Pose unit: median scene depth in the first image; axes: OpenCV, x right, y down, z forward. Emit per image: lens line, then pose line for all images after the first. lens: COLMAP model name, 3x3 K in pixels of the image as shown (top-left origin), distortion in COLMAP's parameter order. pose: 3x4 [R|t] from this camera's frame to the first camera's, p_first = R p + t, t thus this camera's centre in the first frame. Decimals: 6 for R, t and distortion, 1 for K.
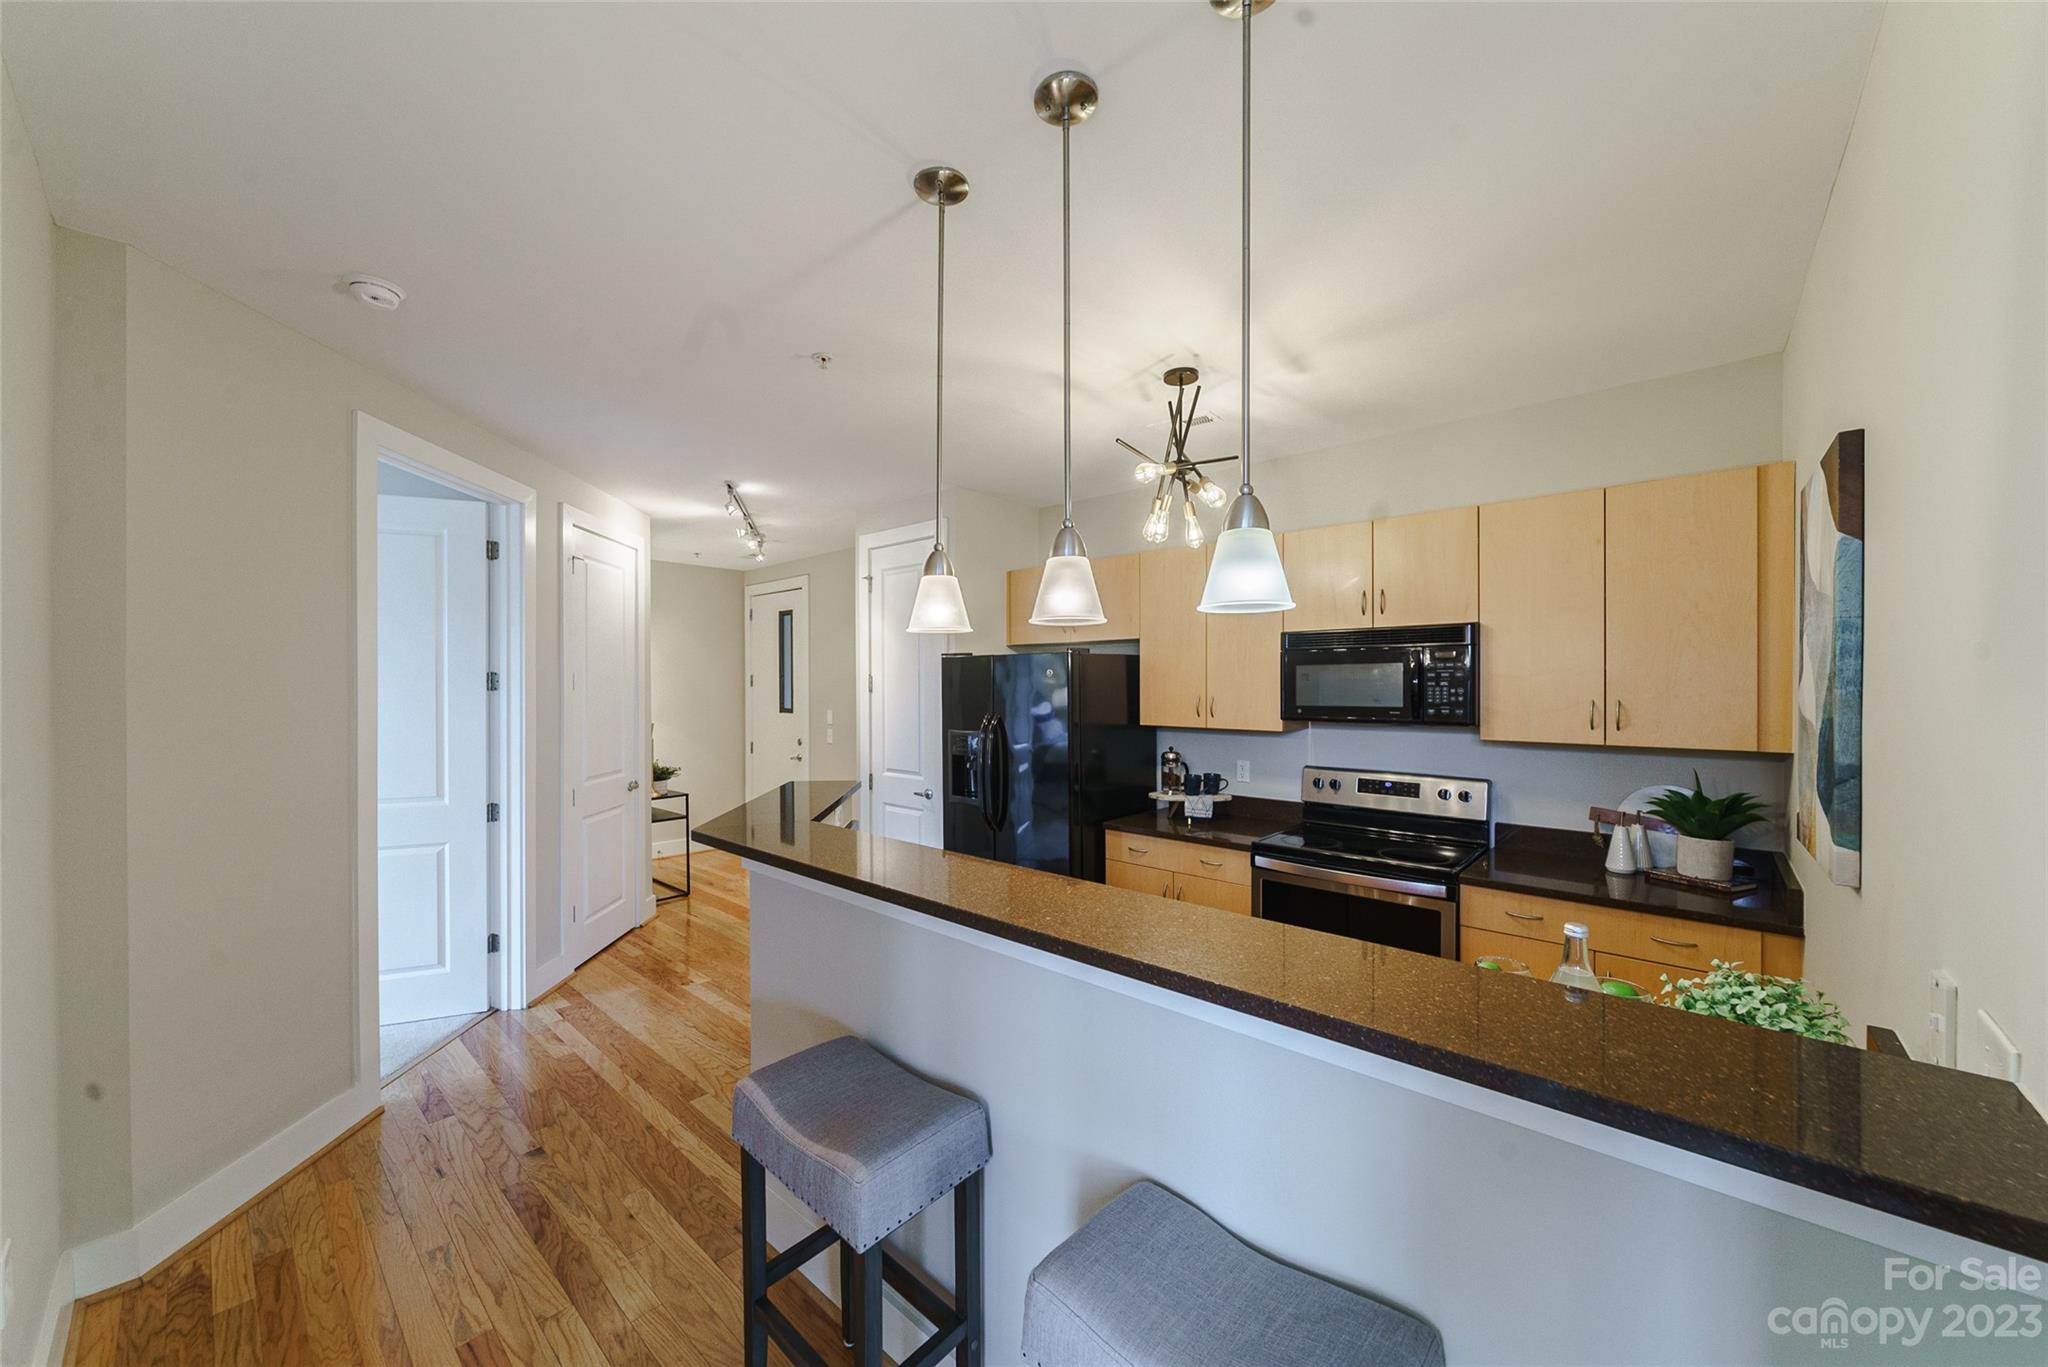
lens RADIAL K [[735.8, 0, 1013.4], [0, 735.8, 684.3], [0, 0, 1]] dist [-0.000503, -0.000055]
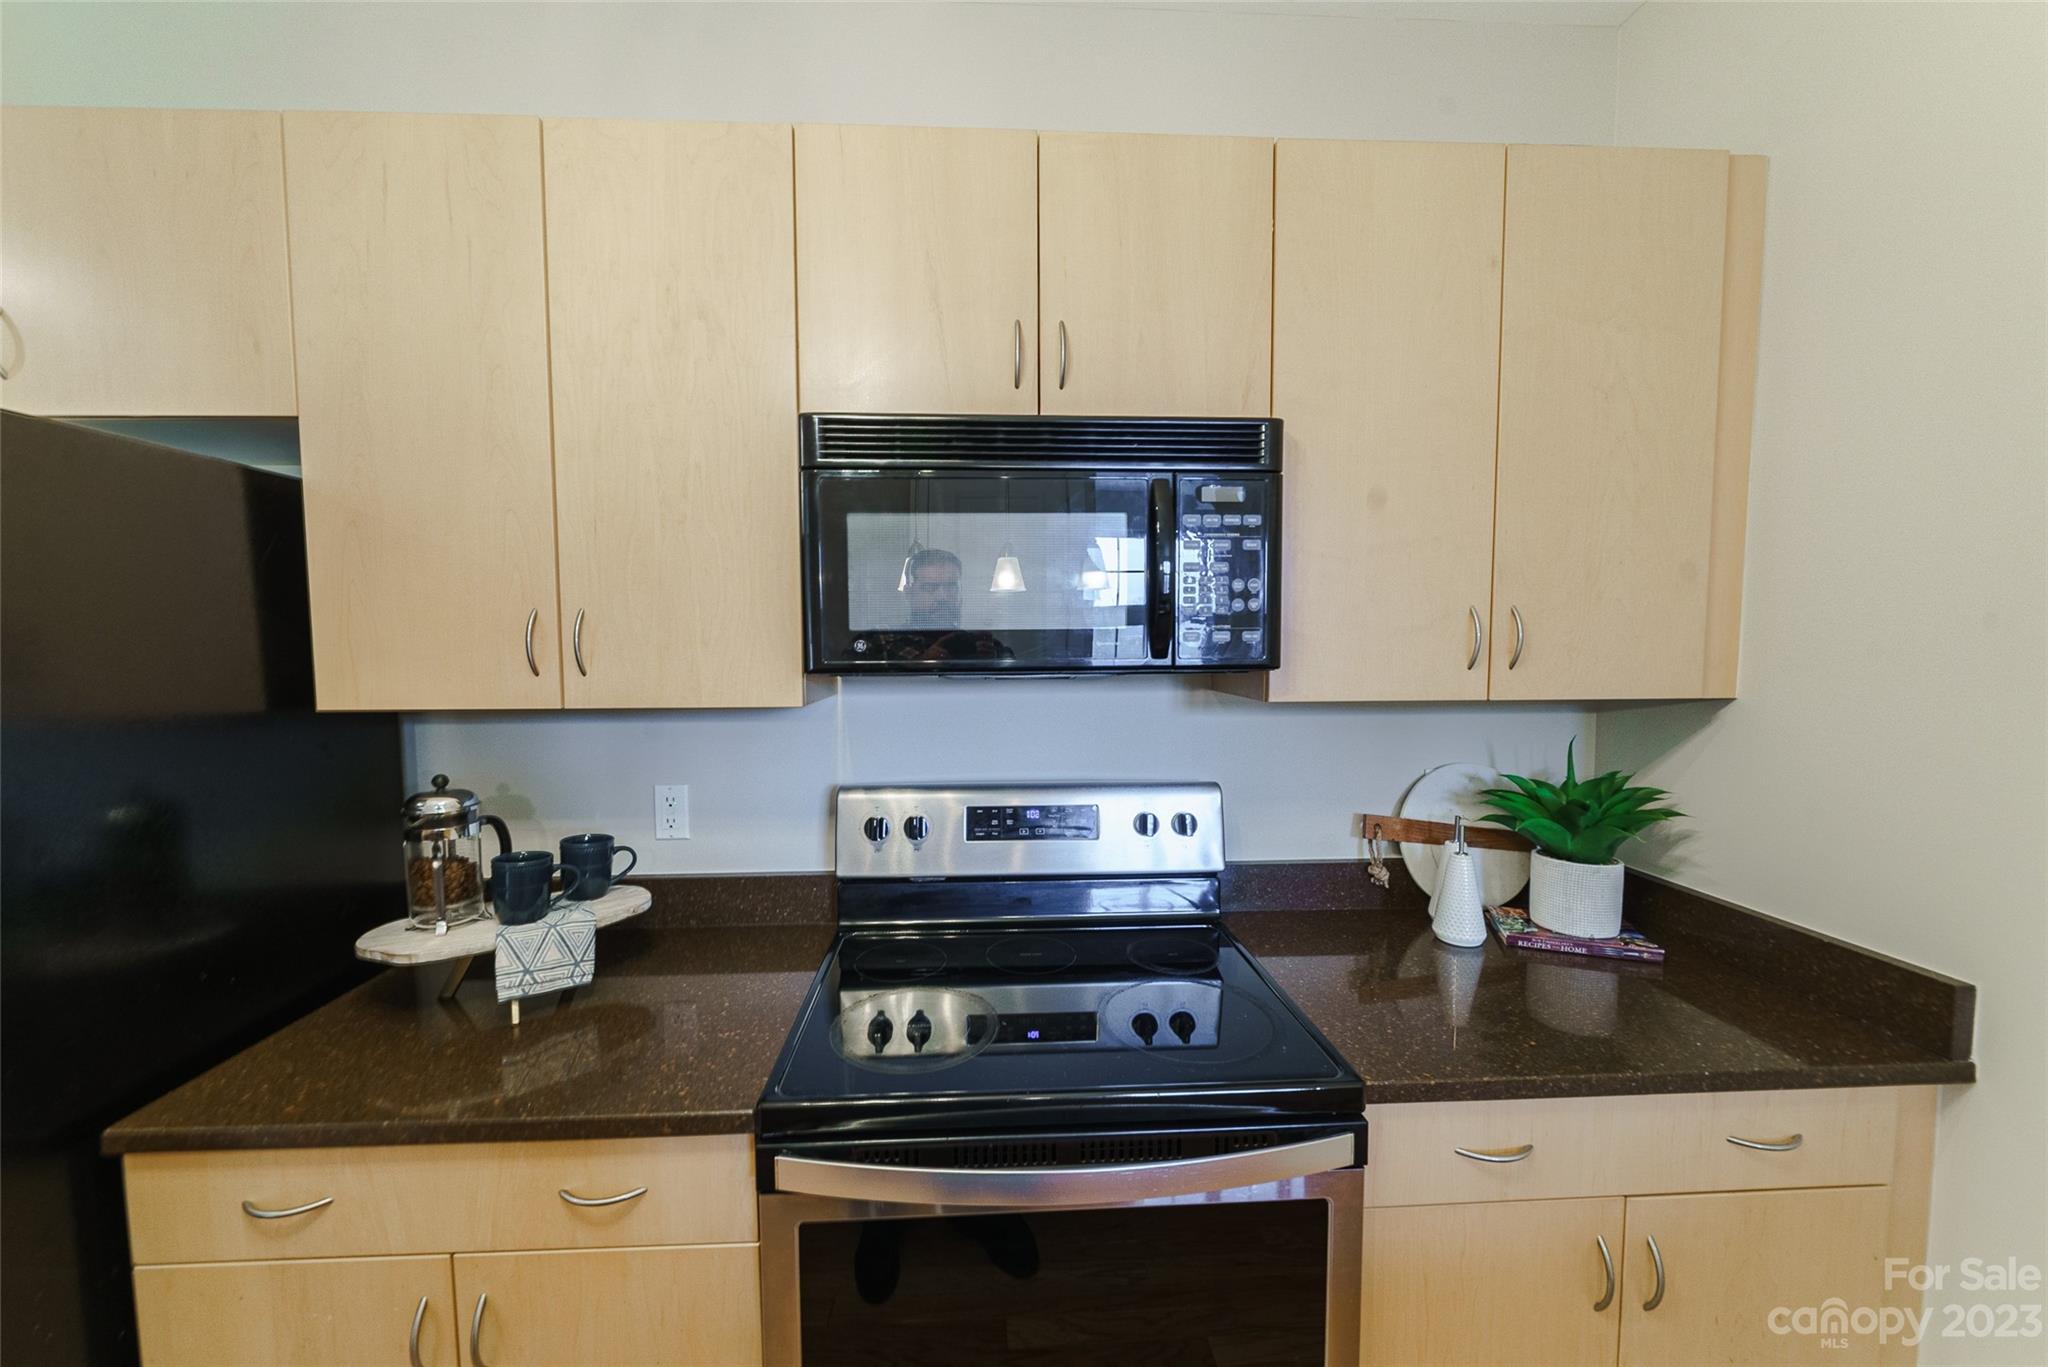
lens RADIAL K [[773.1, 0, 998.1], [0, 773.1, 686.7], [0, 0, 1]] dist [-0.003453, -0.000210]
pose [[0.712552, -0.044327, 0.700217, 0.173144], [0.005510, 0.998325, 0.057591, 0.033462], [-0.701597, -0.037178, 0.711603, 0.671829]]
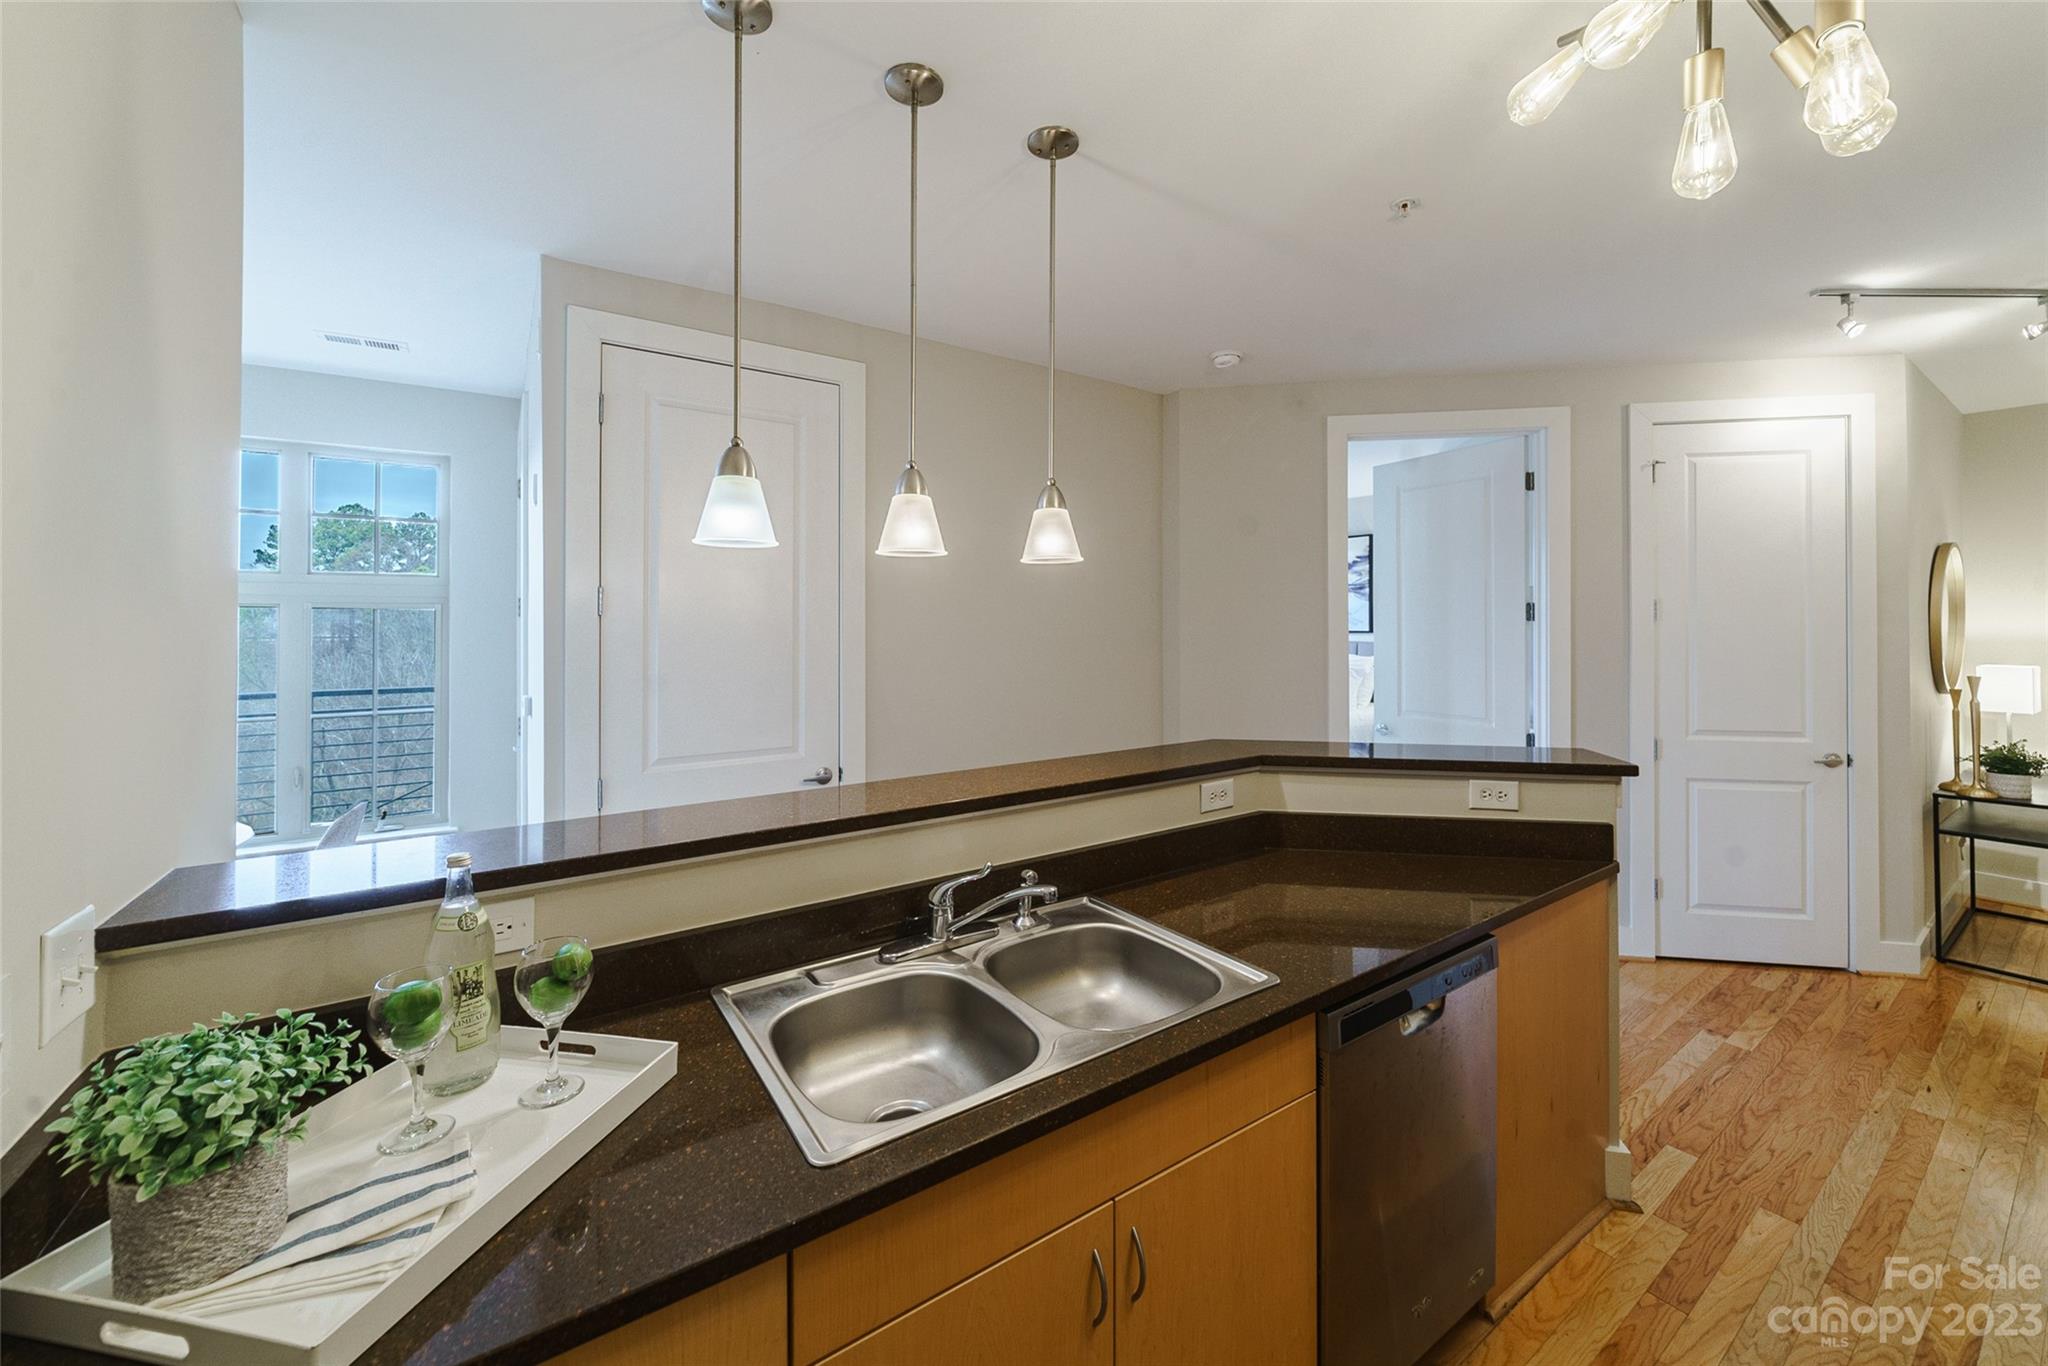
lens RADIAL K [[771.8, 0, 1014.9], [0, 771.8, 622.5], [0, 0, 1]] dist [-0.008837, -0.000295]
pose [[-0.254005, 0.001209, -0.967202, 0.503776], [0.002908, 0.999996, 0.000487, 0.009065], [0.967199, -0.002689, -0.254007, 0.610564]]
